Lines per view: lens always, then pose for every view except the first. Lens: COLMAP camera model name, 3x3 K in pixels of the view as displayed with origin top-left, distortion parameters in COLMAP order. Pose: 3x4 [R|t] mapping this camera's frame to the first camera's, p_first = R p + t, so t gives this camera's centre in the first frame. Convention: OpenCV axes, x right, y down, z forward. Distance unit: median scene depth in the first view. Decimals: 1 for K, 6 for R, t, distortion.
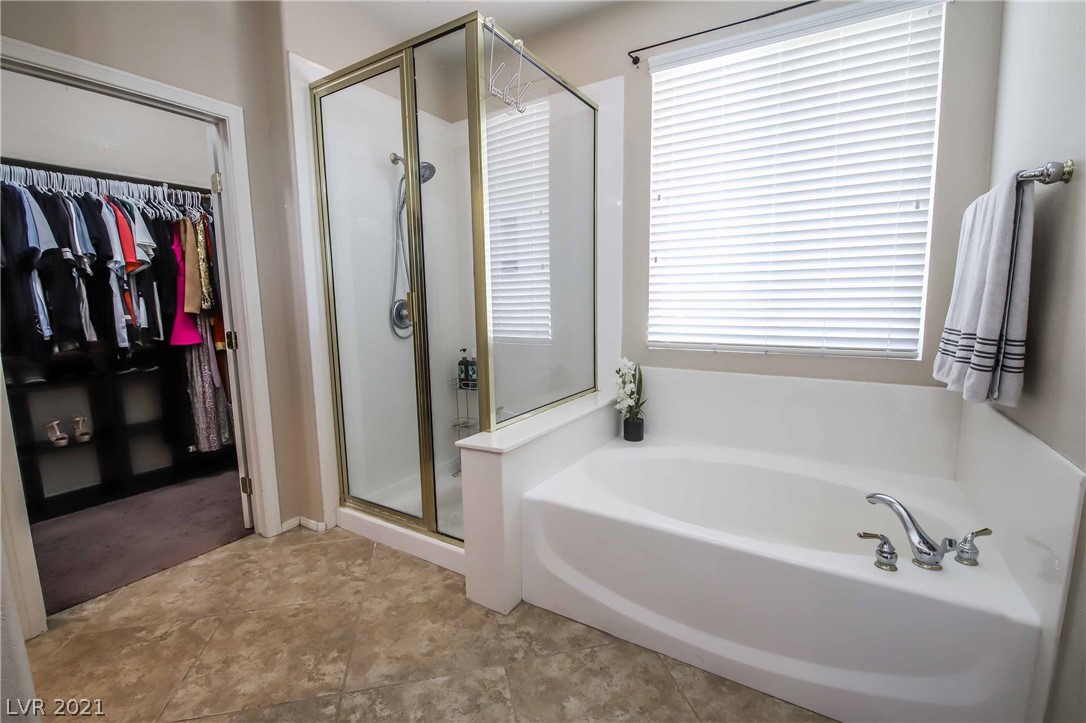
lens RADIAL K [[478.7, 0, 536.5], [0, 478.7, 362.4], [0, 0, 1]] dist [-0.000493, -0.009994]
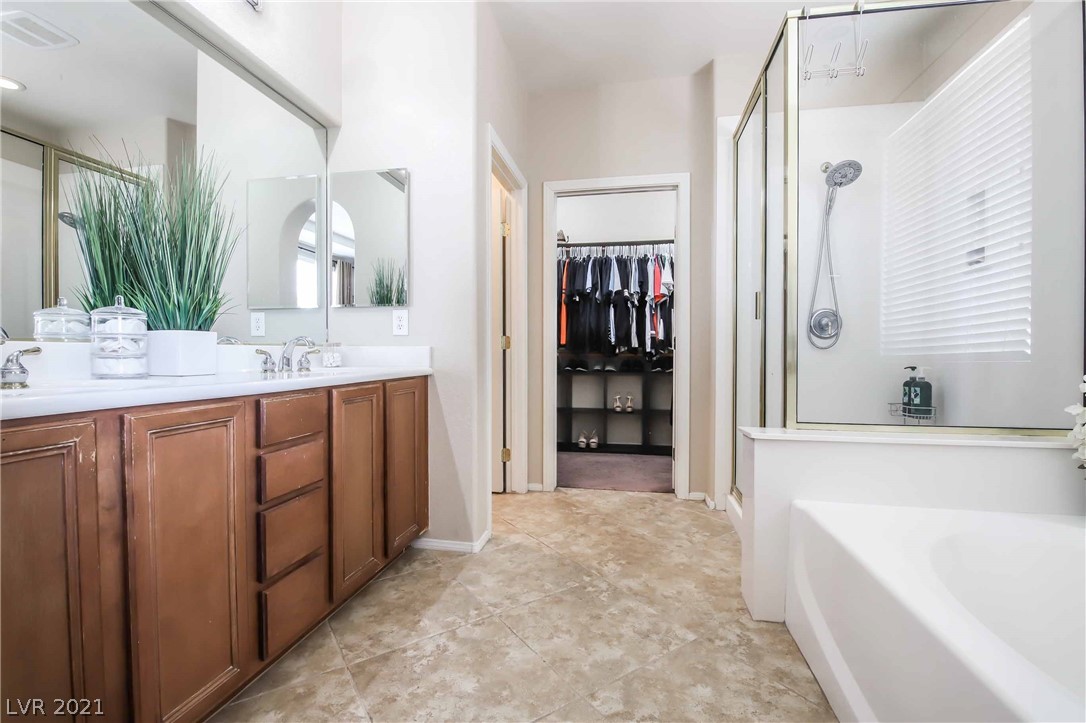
lens RADIAL K [[478.7, 0, 536.5], [0, 478.7, 362.4], [0, 0, 1]] dist [-0.000493, -0.009994]
pose [[0.341759, 0.033569, -0.939188, 0.502297], [-0.135080, 0.990739, -0.013742, 0.079919], [0.930029, 0.131562, 0.343129, 0.173938]]
